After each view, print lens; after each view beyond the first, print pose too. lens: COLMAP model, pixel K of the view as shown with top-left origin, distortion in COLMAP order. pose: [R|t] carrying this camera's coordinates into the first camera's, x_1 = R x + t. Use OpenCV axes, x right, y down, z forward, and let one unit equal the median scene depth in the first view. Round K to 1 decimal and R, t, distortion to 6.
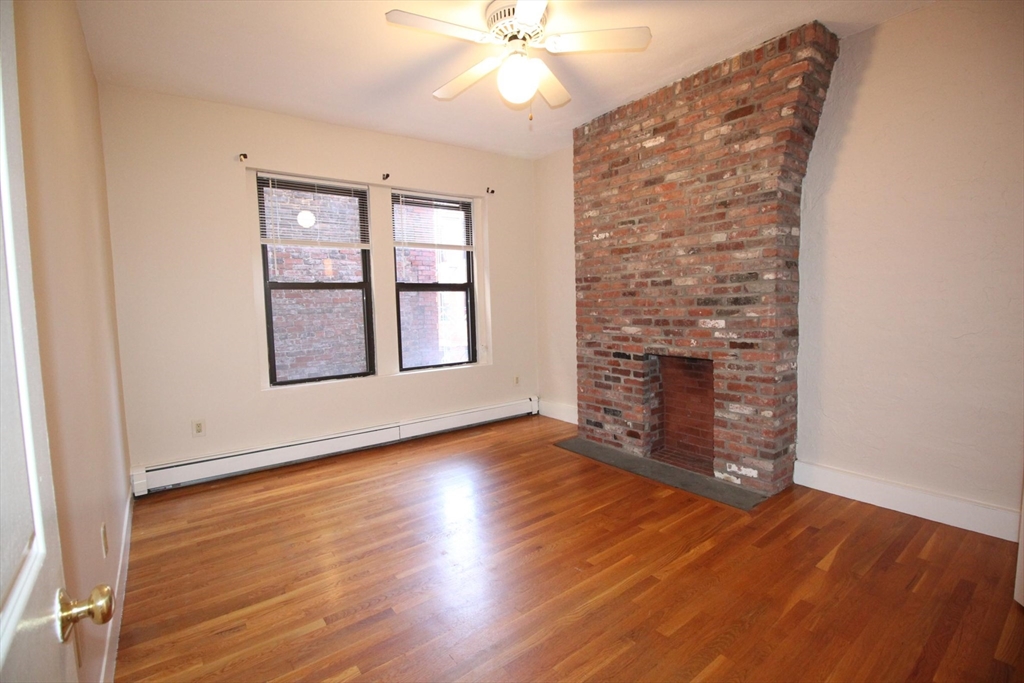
lens RADIAL K [[474.1, 0, 518.4], [0, 474.1, 342.6], [0, 0, 1]] dist [-0.005181, -0.009540]
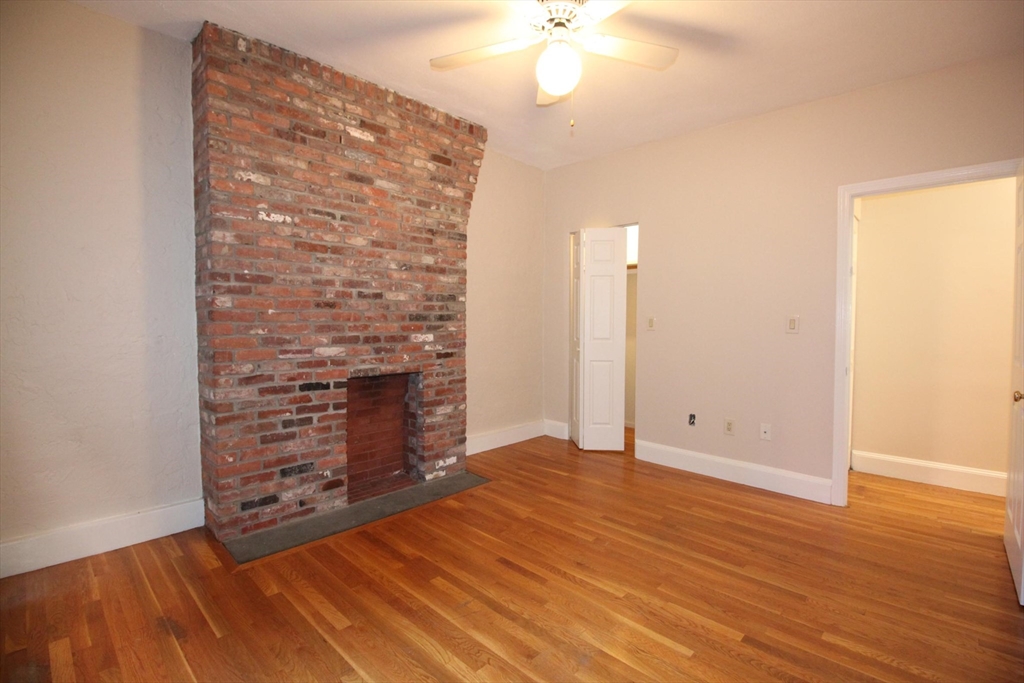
lens RADIAL K [[474.1, 0, 517.2], [0, 474.1, 340.3], [0, 0, 1]] dist [-0.005181, -0.009540]
pose [[-0.171068, -0.015728, 0.985134, -0.622771], [0.084781, 0.995929, 0.030623, -0.044846], [-0.981605, 0.088759, -0.169038, 0.881071]]
